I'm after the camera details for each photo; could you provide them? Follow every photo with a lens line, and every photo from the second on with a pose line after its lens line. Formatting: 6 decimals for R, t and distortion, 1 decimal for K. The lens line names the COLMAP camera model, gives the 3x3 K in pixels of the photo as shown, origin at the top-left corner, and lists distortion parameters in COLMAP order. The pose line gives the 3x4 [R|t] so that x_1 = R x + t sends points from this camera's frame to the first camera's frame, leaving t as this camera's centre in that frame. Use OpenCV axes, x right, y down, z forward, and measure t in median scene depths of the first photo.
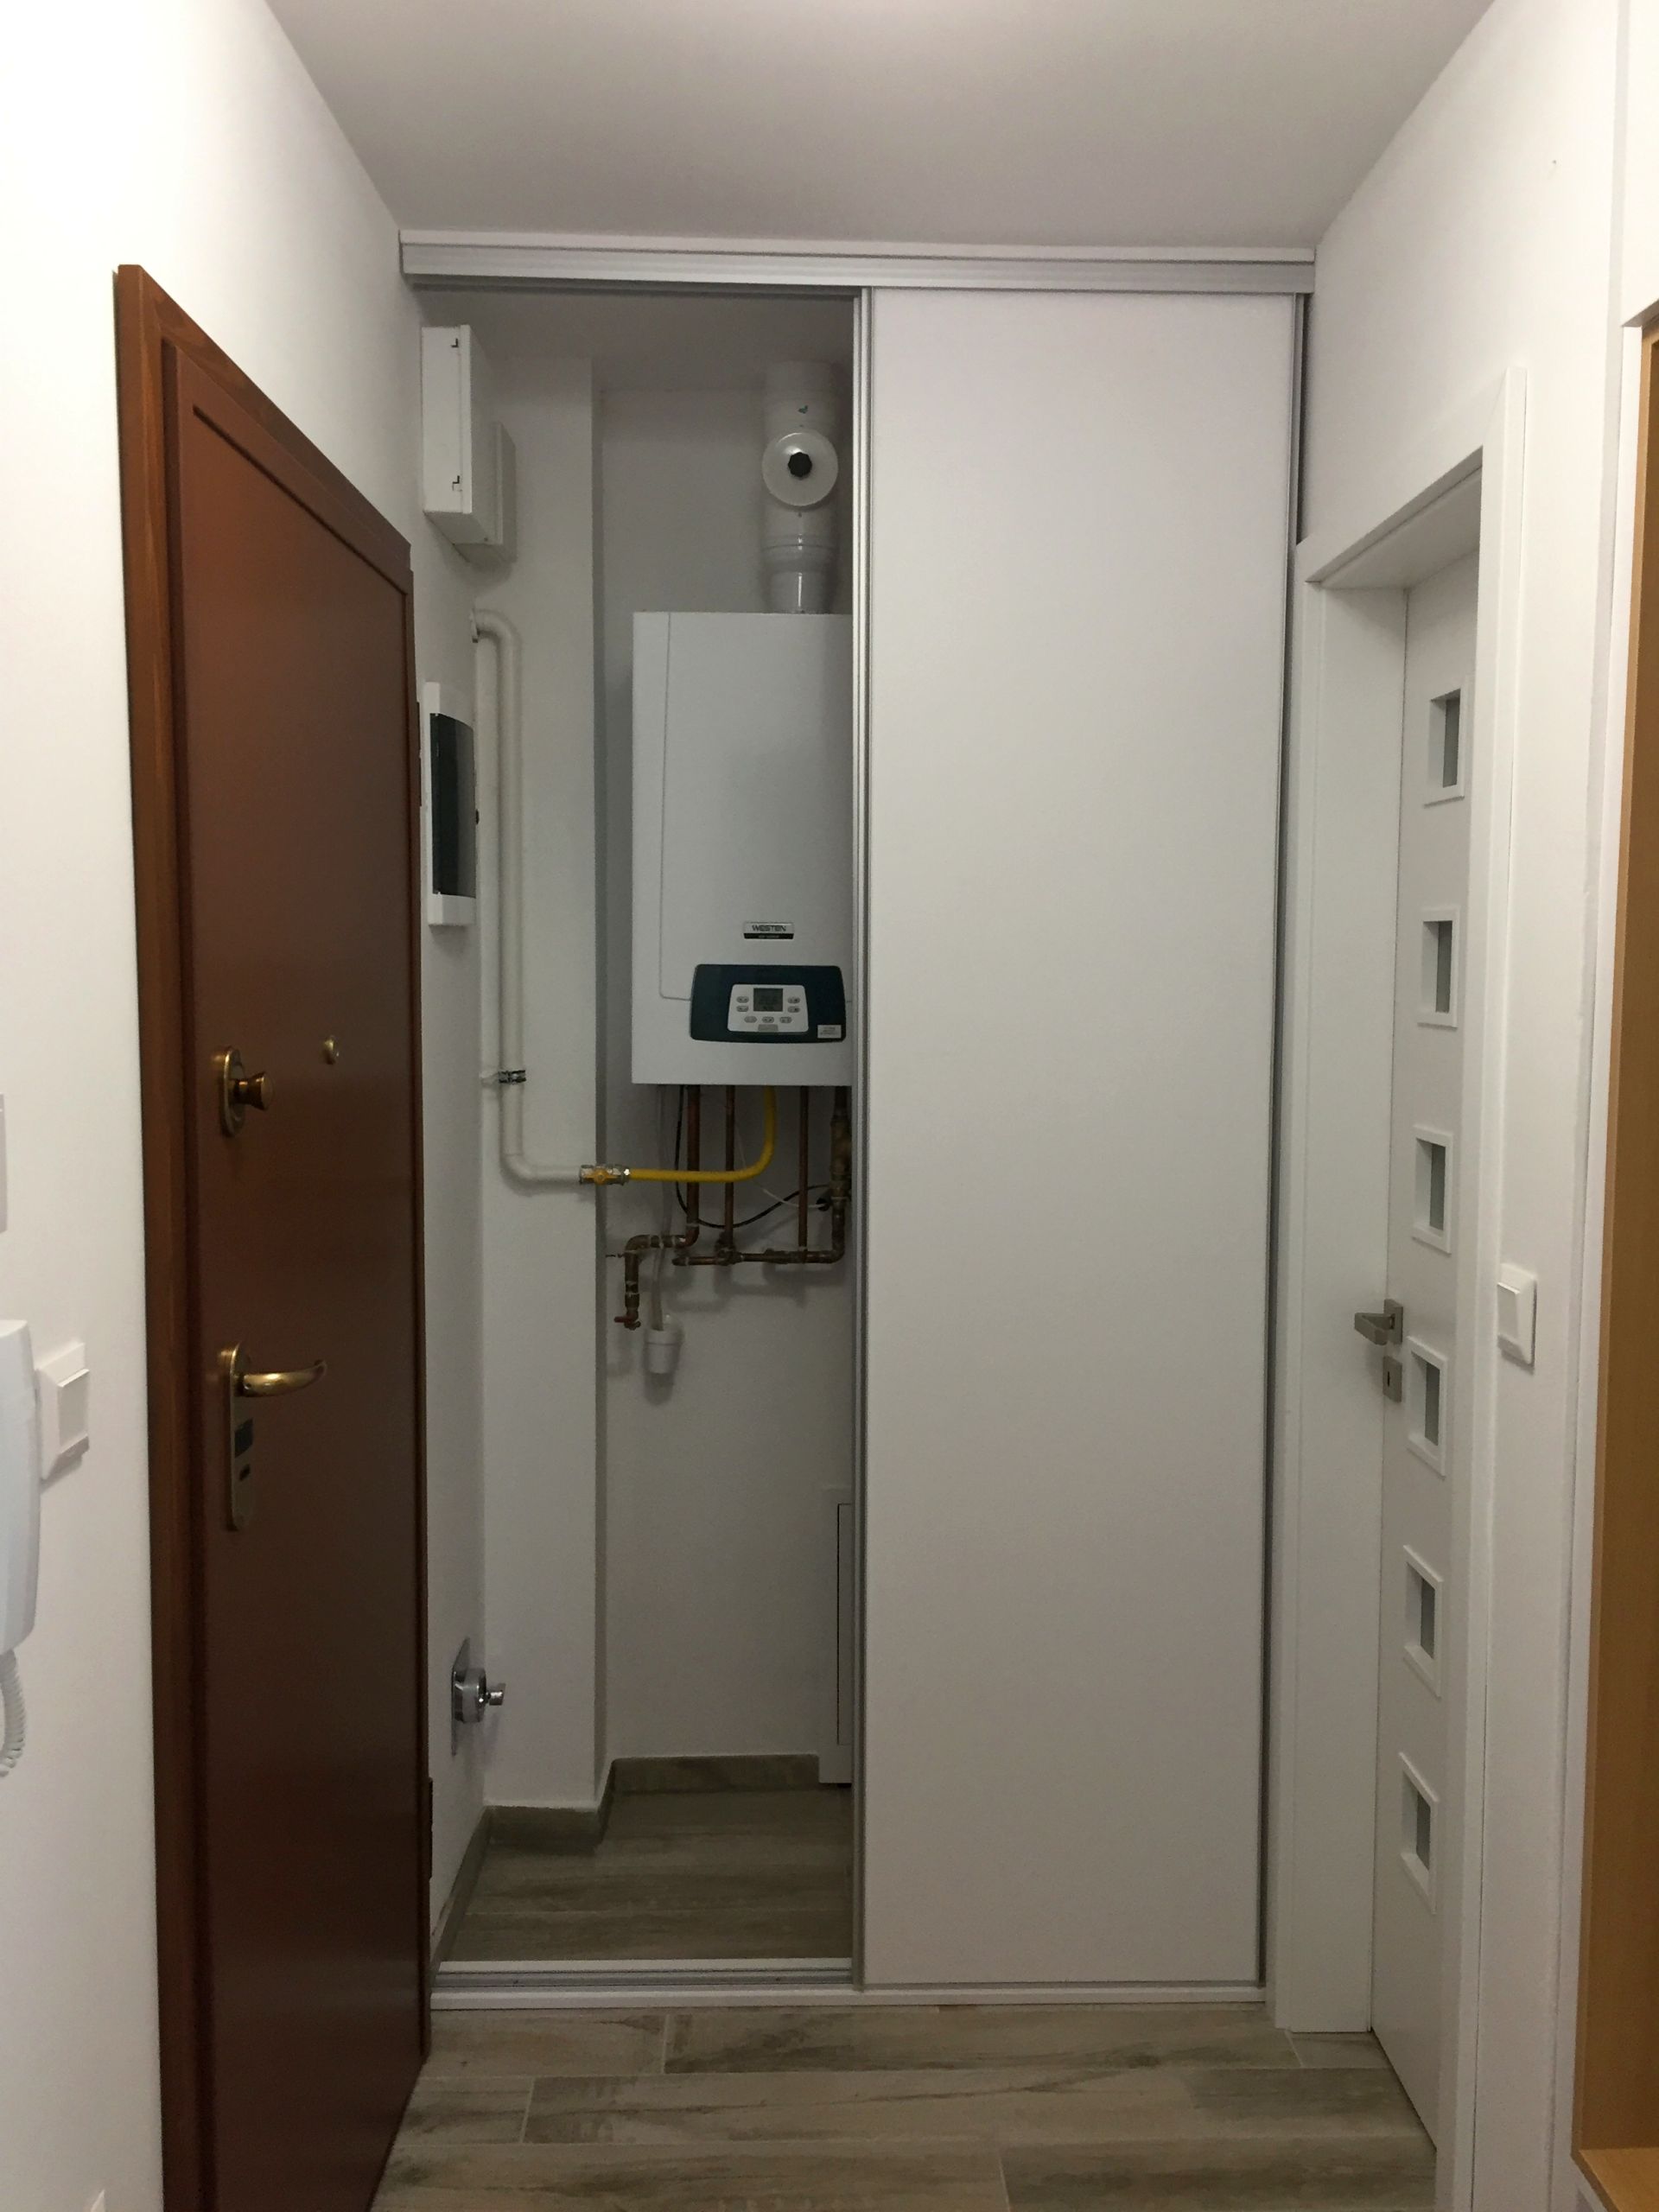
lens RADIAL K [[1862.0, 0, 826.9], [0, 1862.0, 1106.9], [0, 0, 1]] dist [0.007783, -0.005751]
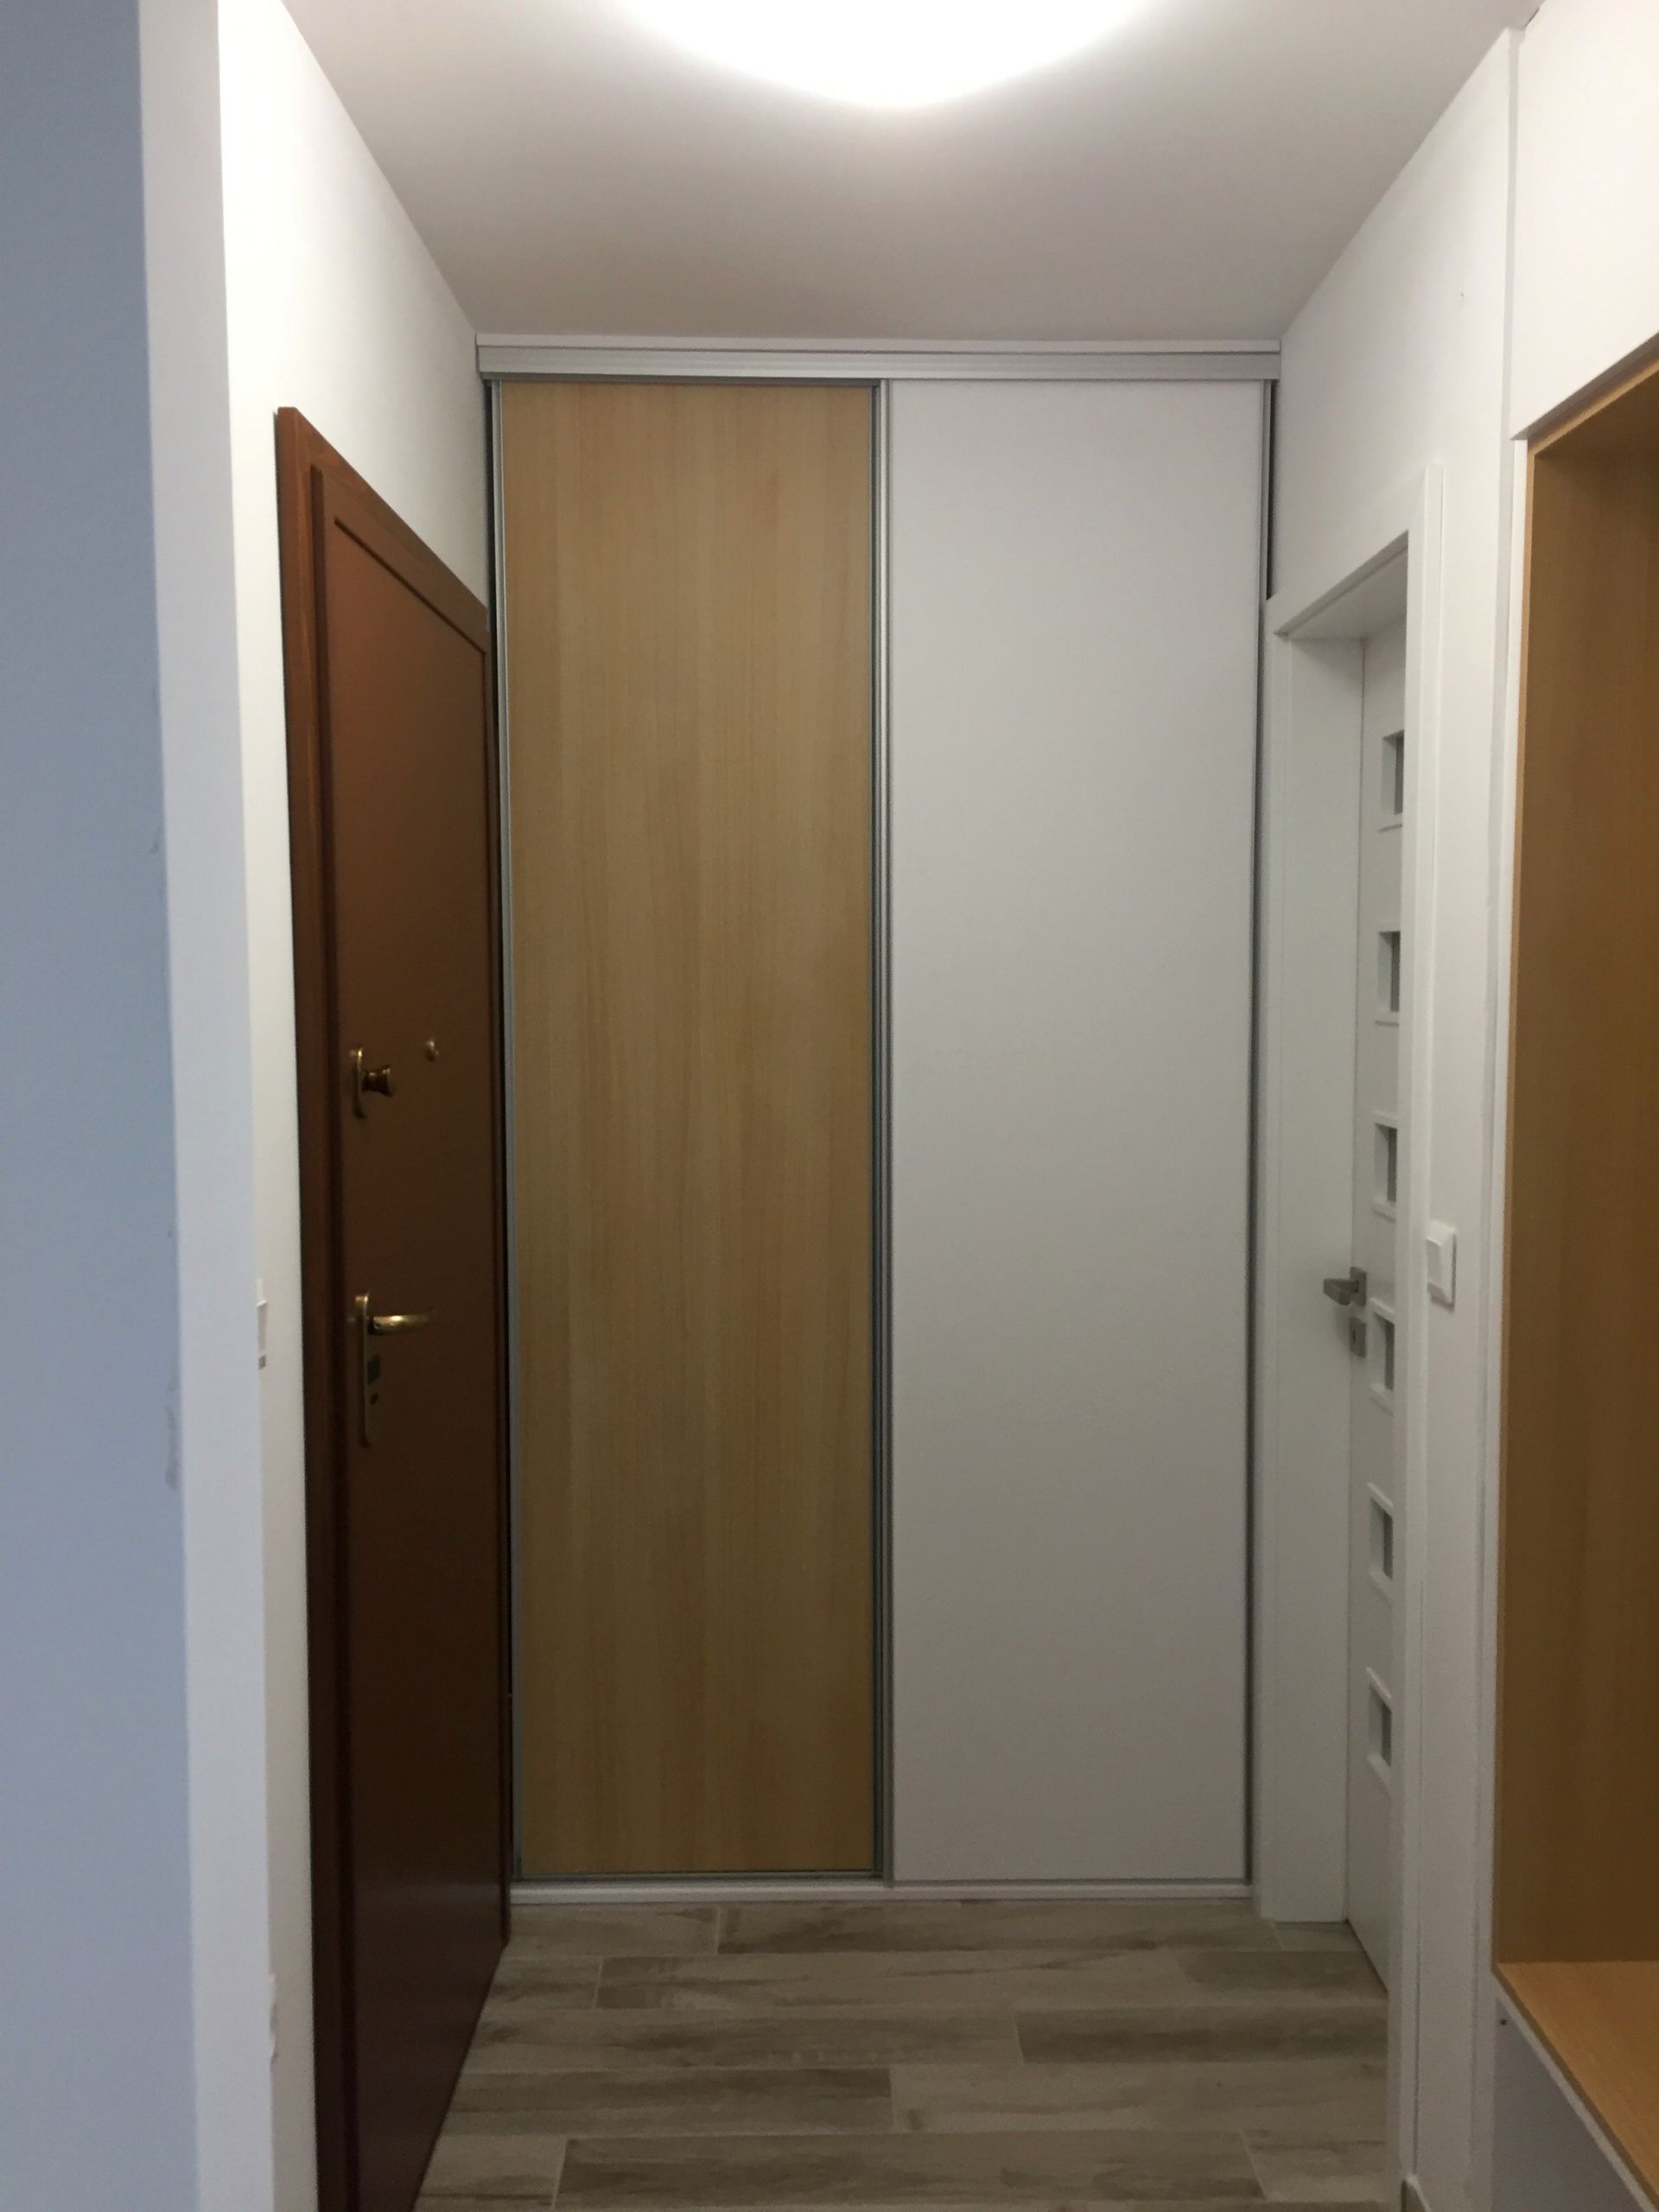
lens RADIAL K [[1913.6, 0, 837.2], [0, 1913.6, 1102.2], [0, 0, 1]] dist [0.000678, 0.008868]
pose [[0.999960, -0.006869, -0.005687, -0.004528], [0.006795, 0.999894, -0.012893, 0.017052], [0.005775, 0.012854, 0.999901, -0.169029]]
